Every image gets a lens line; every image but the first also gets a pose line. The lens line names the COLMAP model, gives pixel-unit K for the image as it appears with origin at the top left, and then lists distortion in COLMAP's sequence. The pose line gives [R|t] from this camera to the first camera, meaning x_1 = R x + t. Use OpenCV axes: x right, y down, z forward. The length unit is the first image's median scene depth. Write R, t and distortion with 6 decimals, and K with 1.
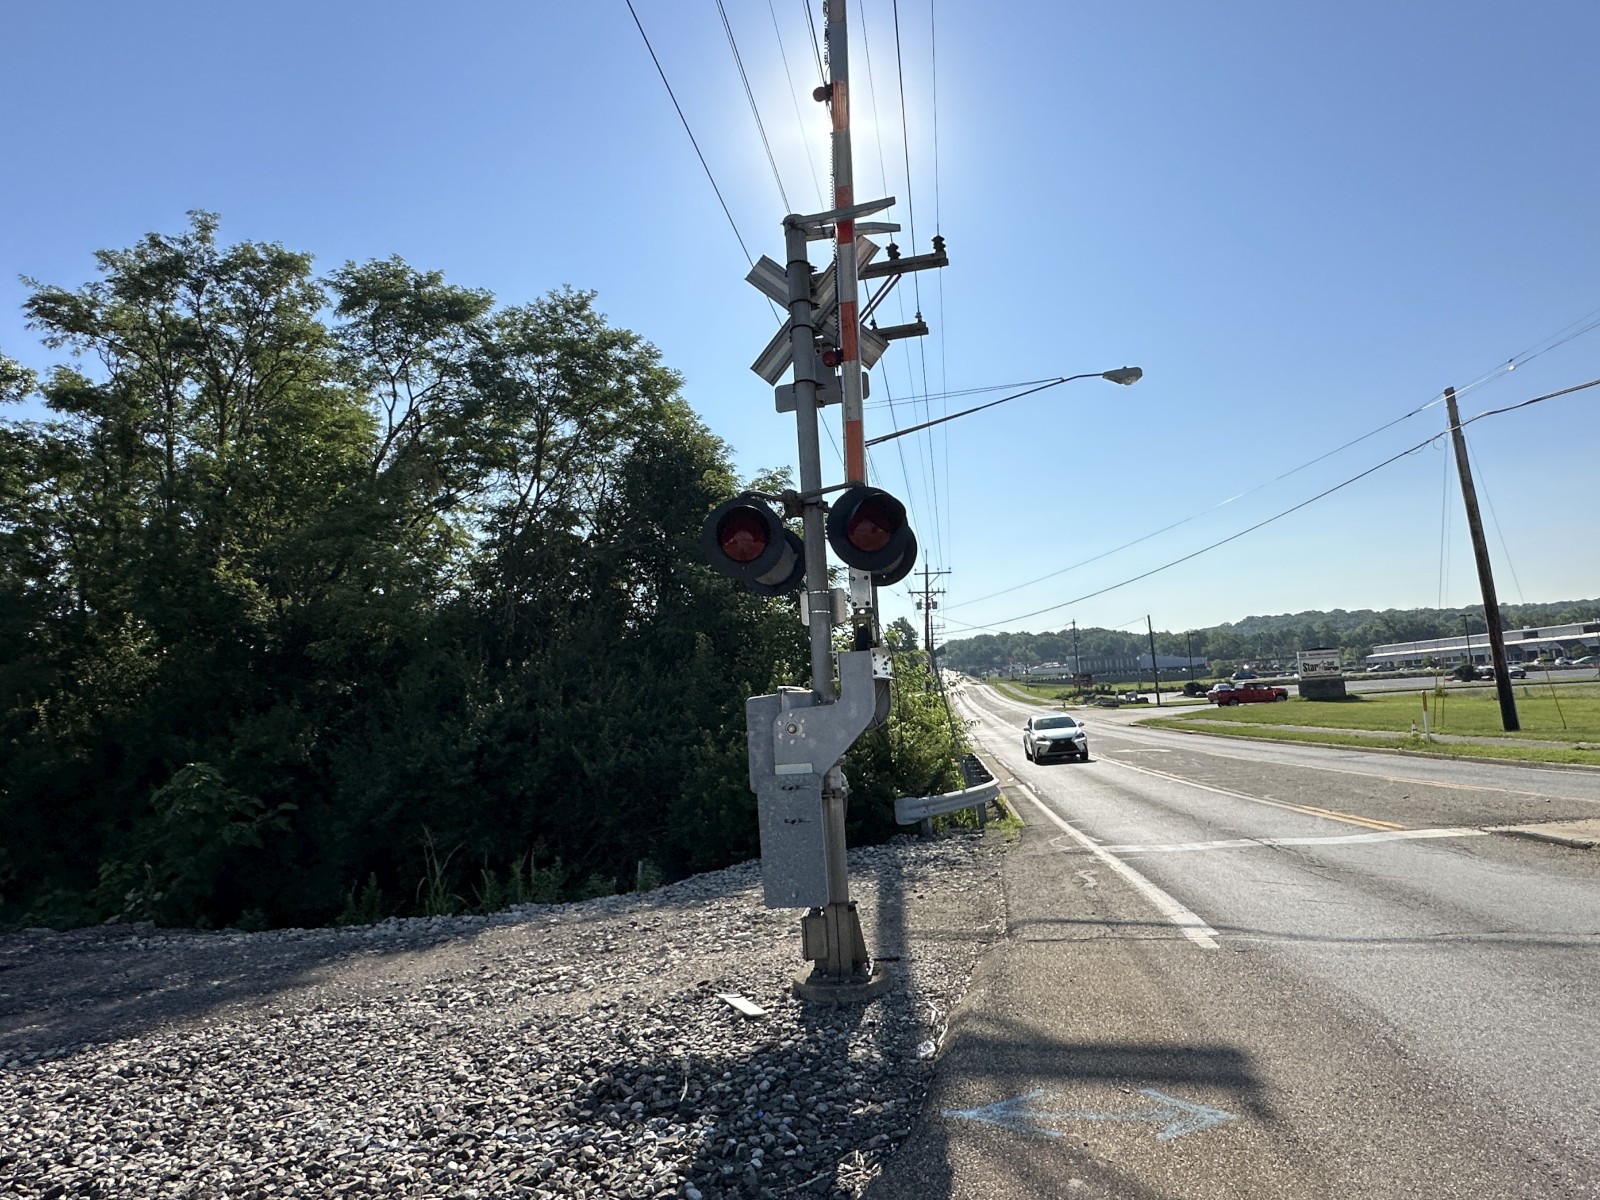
lens RADIAL K [[931.7, 0, 800.0], [0, 931.7, 600.0], [0, 0, 1]] dist [0.017732, 0.000226]
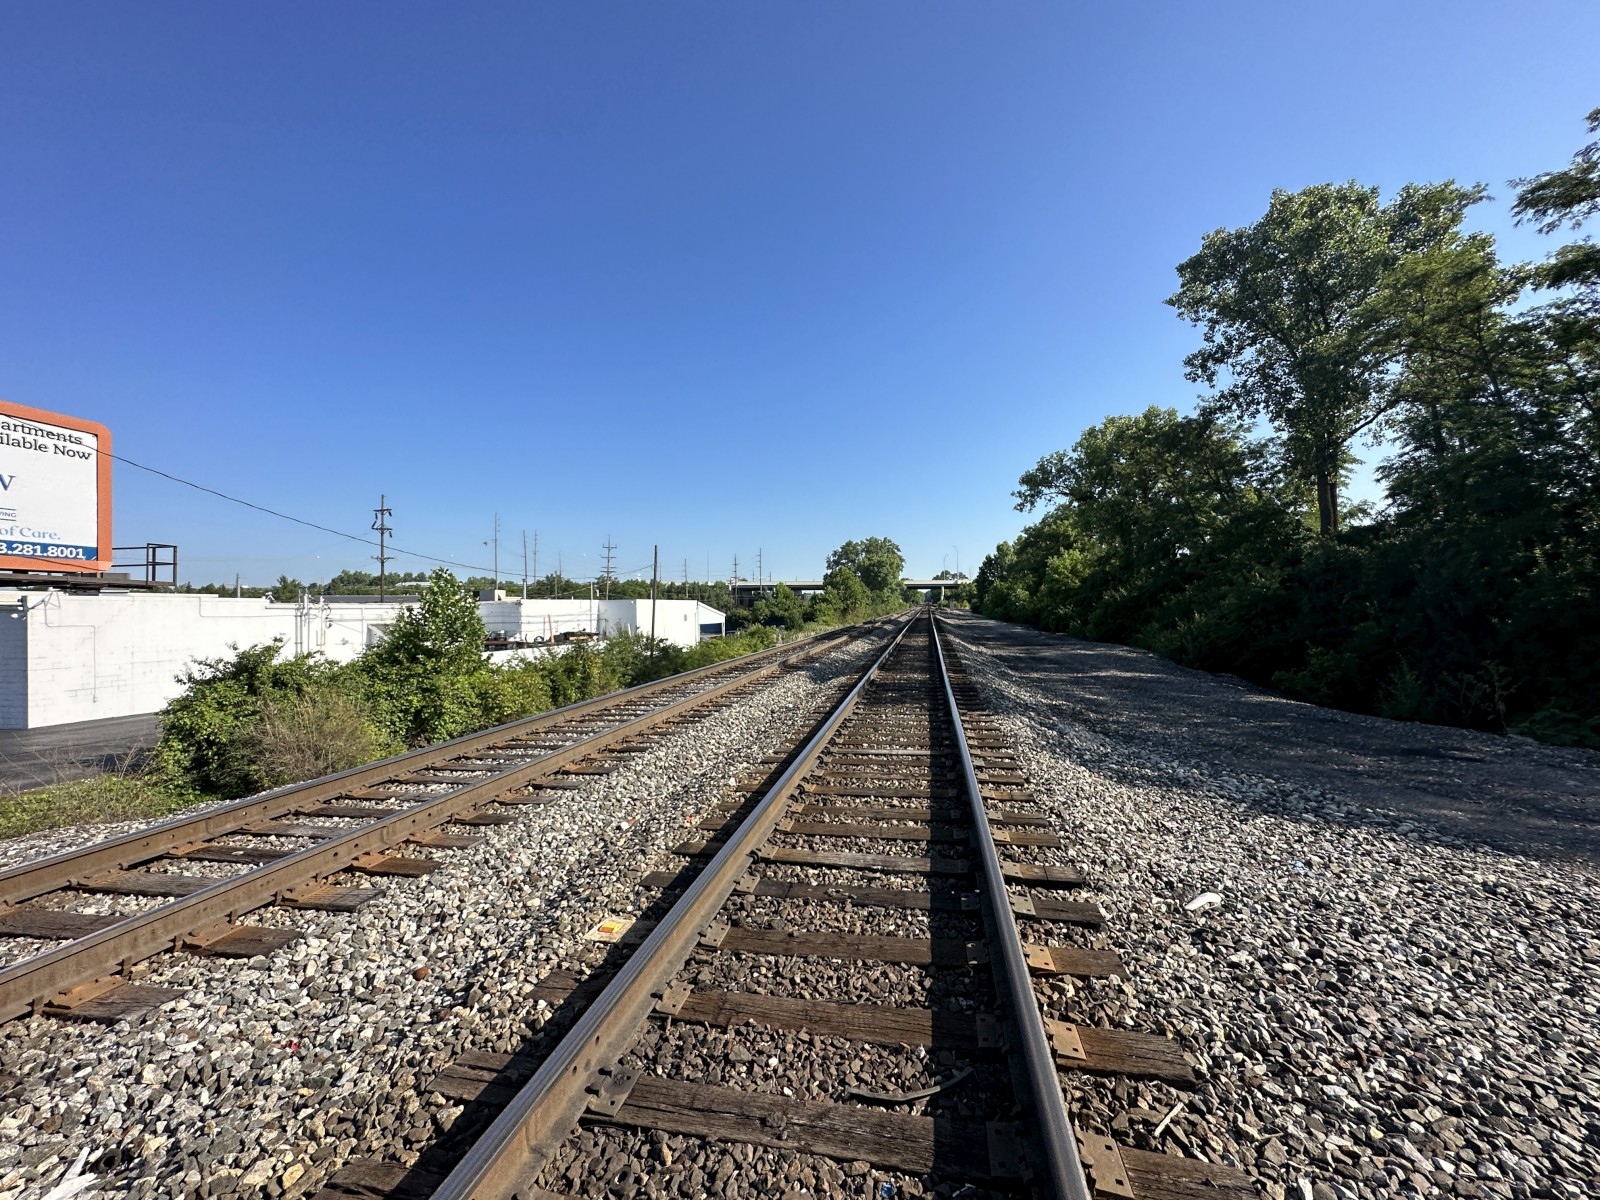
lens RADIAL K [[640.1, 0, 800.0], [0, 640.1, 600.0], [0, 0, 1]] dist [0.001109, 0.000038]
pose [[-0.014887, 0.039301, -0.999117, -0.012348], [0.132312, 0.990518, 0.036991, 0.037842], [0.991096, -0.131645, -0.019945, 0.174783]]
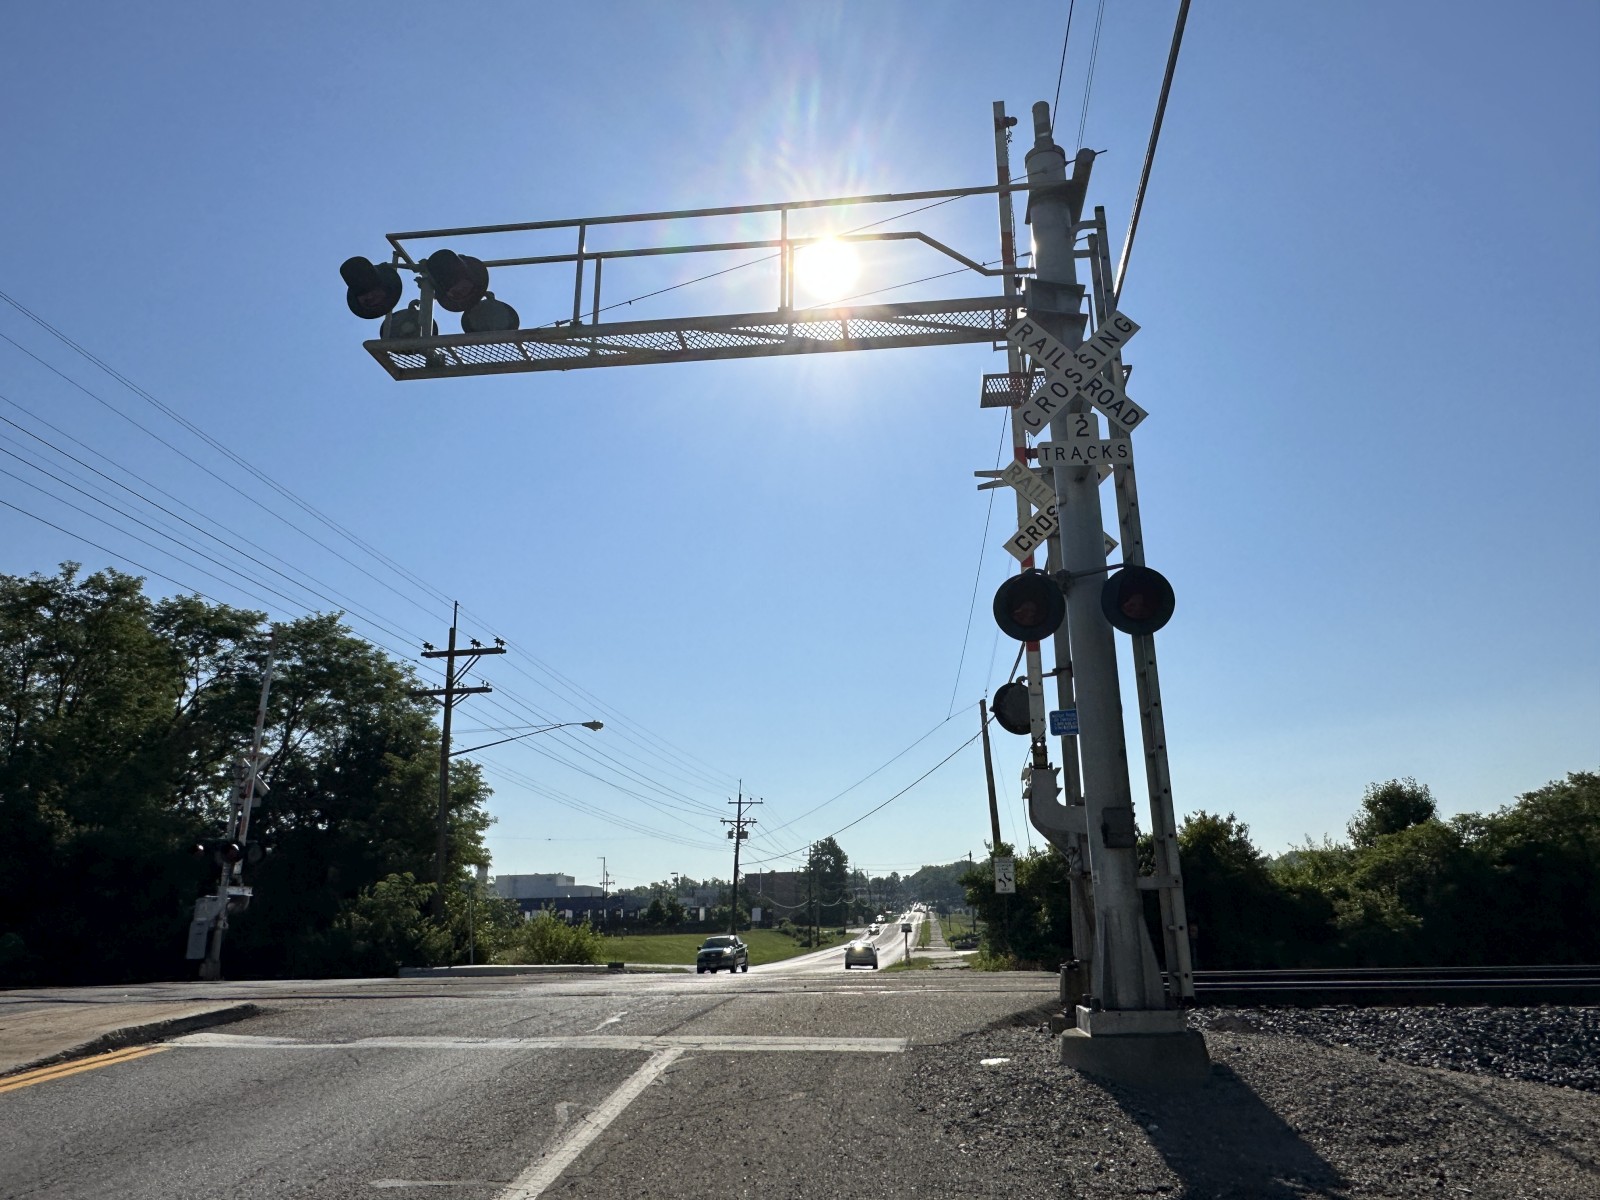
lens RADIAL K [[1116.7, 0, 800.0], [0, 1116.7, 600.0], [0, 0, 1]] dist [-0.003357, -0.001904]
pose [[0.997775, 0.052460, 0.041139, 0.683552], [-0.043962, 0.981654, -0.185536, -0.109834], [-0.050118, 0.183315, 0.981776, -1.188880]]
